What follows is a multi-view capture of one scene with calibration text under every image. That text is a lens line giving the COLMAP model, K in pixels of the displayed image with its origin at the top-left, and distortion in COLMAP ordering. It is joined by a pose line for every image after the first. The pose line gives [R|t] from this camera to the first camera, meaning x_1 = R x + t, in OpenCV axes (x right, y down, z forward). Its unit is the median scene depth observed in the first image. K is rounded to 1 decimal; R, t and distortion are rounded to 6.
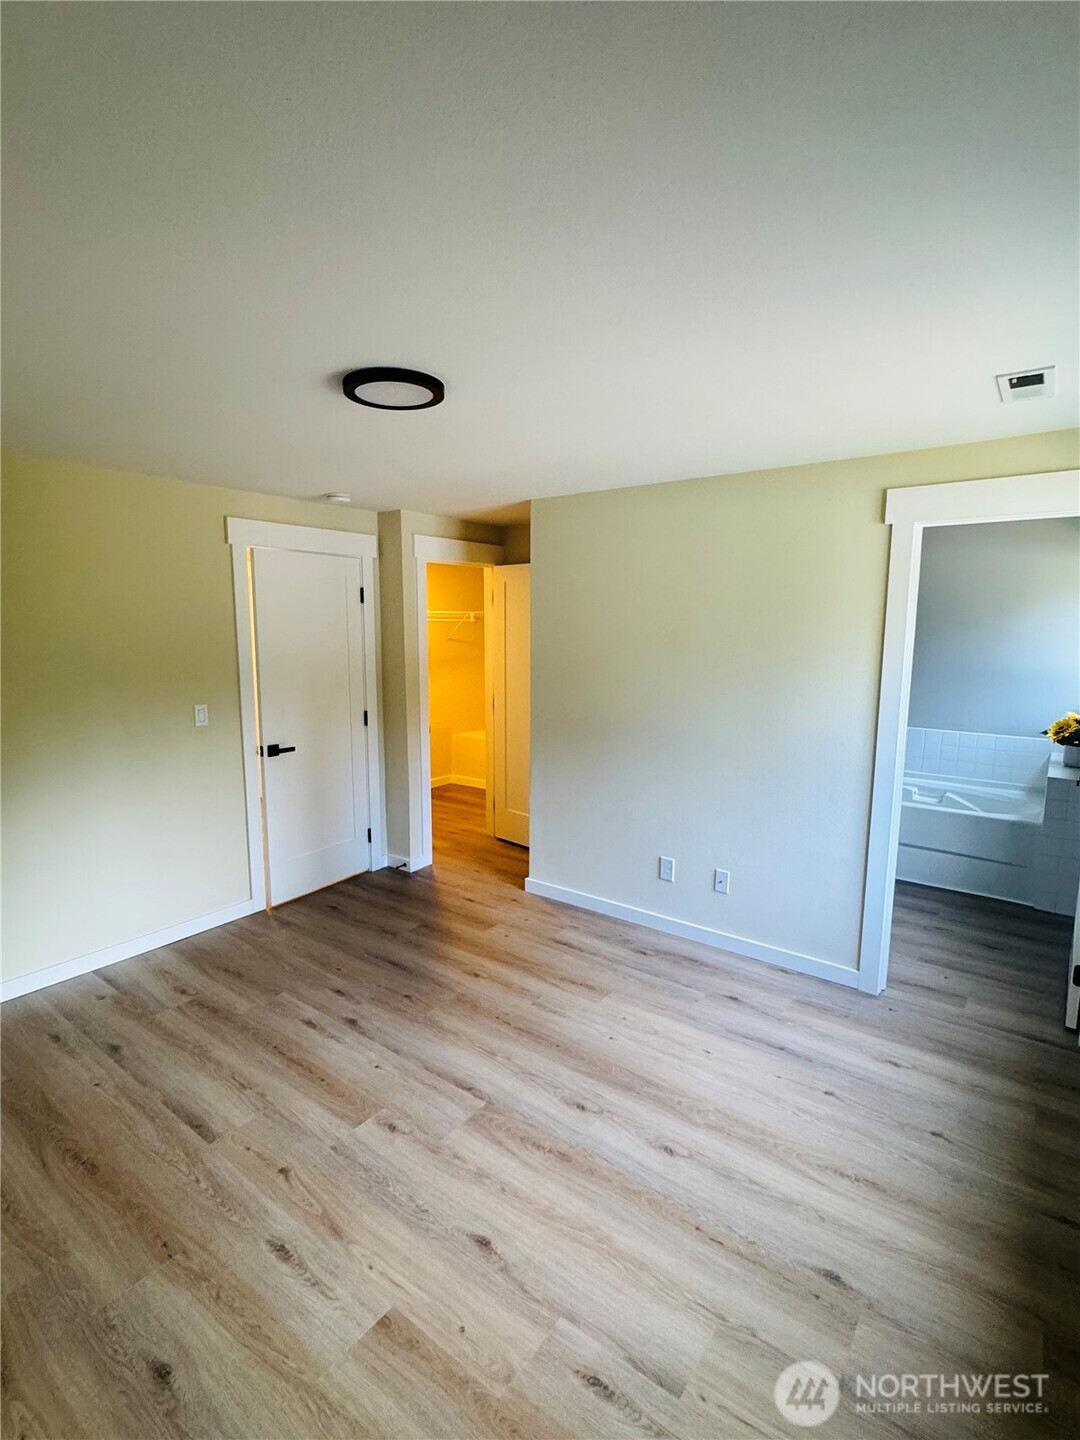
lens RADIAL K [[696.8, 0, 535.9], [0, 696.8, 717.3], [0, 0, 1]] dist [-0.002135, 0.000984]
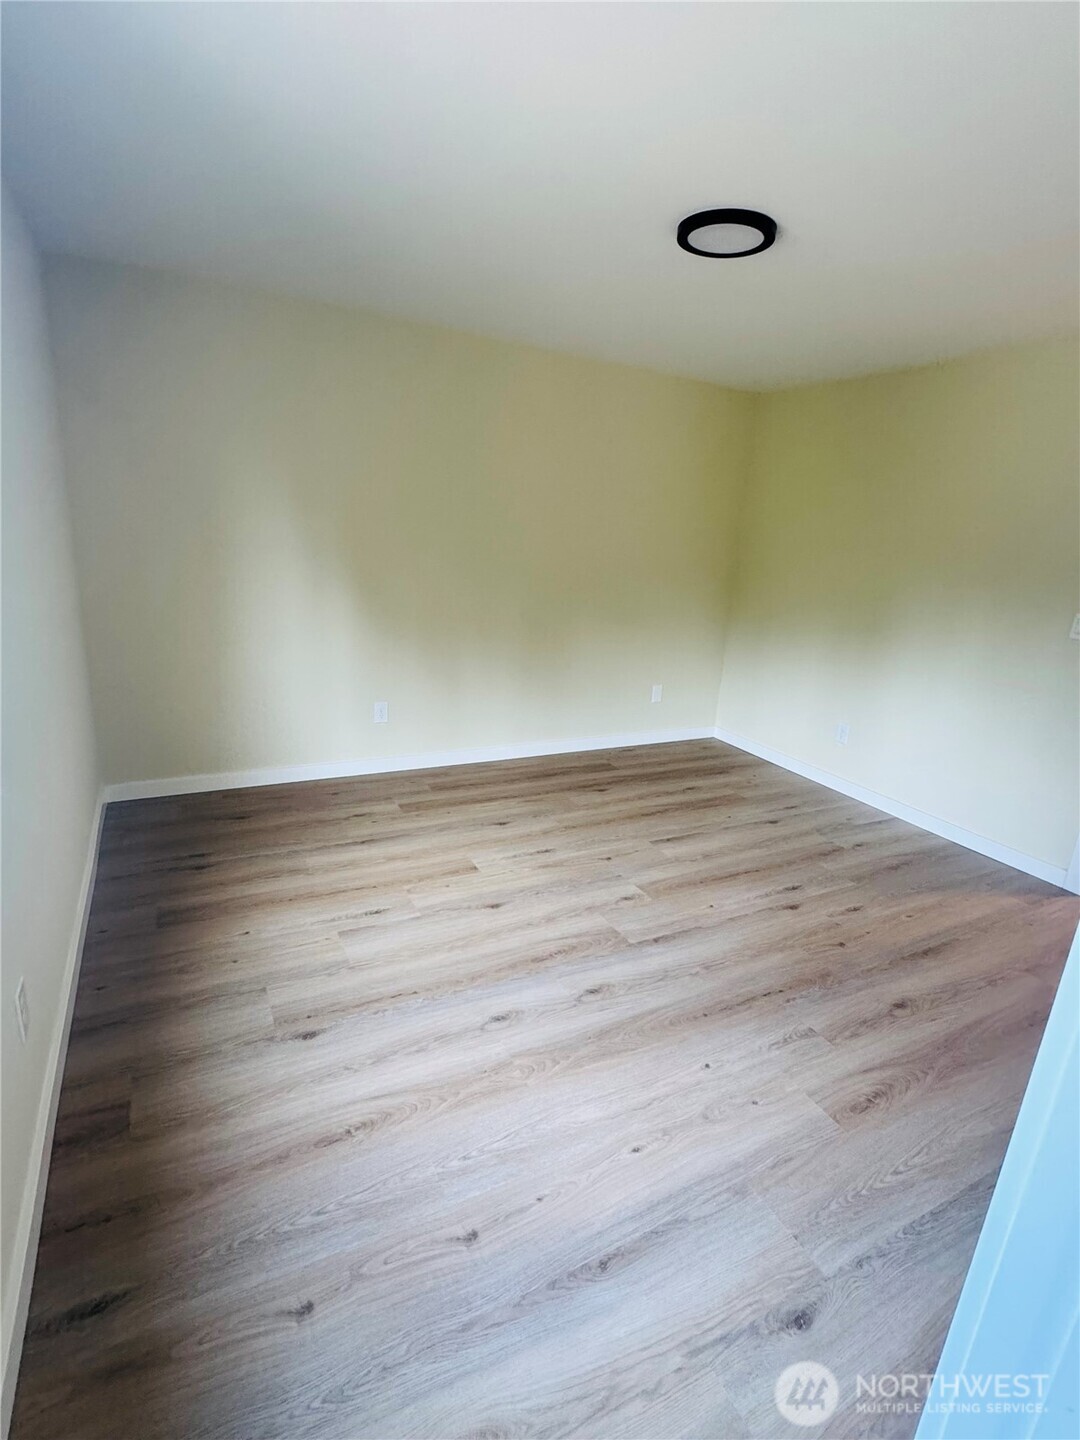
lens RADIAL K [[696.8, 0, 542.0], [0, 696.8, 720.7], [0, 0, 1]] dist [-0.002135, 0.000984]
pose [[-0.420456, 0.217524, -0.880852, 0.901646], [-0.187392, 0.929084, 0.318883, -0.069304], [0.887750, 0.299141, -0.349877, 1.242924]]
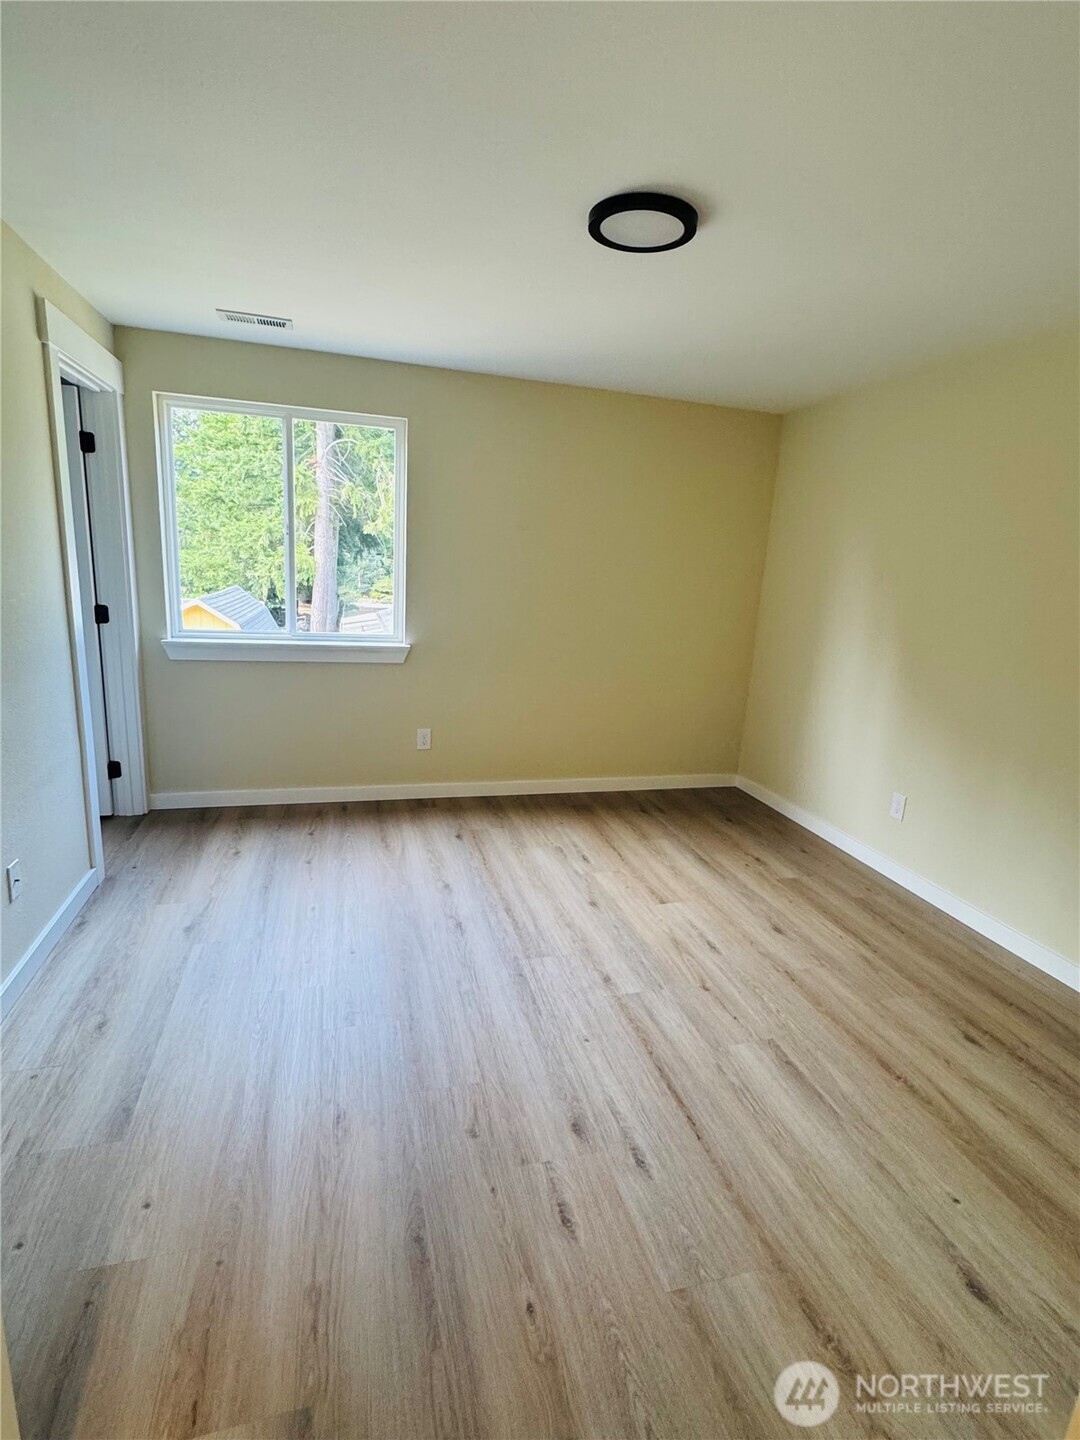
lens RADIAL K [[696.8, 0, 542.3], [0, 696.8, 716.0], [0, 0, 1]] dist [-0.002135, 0.000984]
pose [[-0.799527, -0.179853, 0.573070, -0.689934], [0.020754, 0.945273, 0.325621, -0.148513], [-0.600272, 0.272236, -0.752038, 1.811969]]
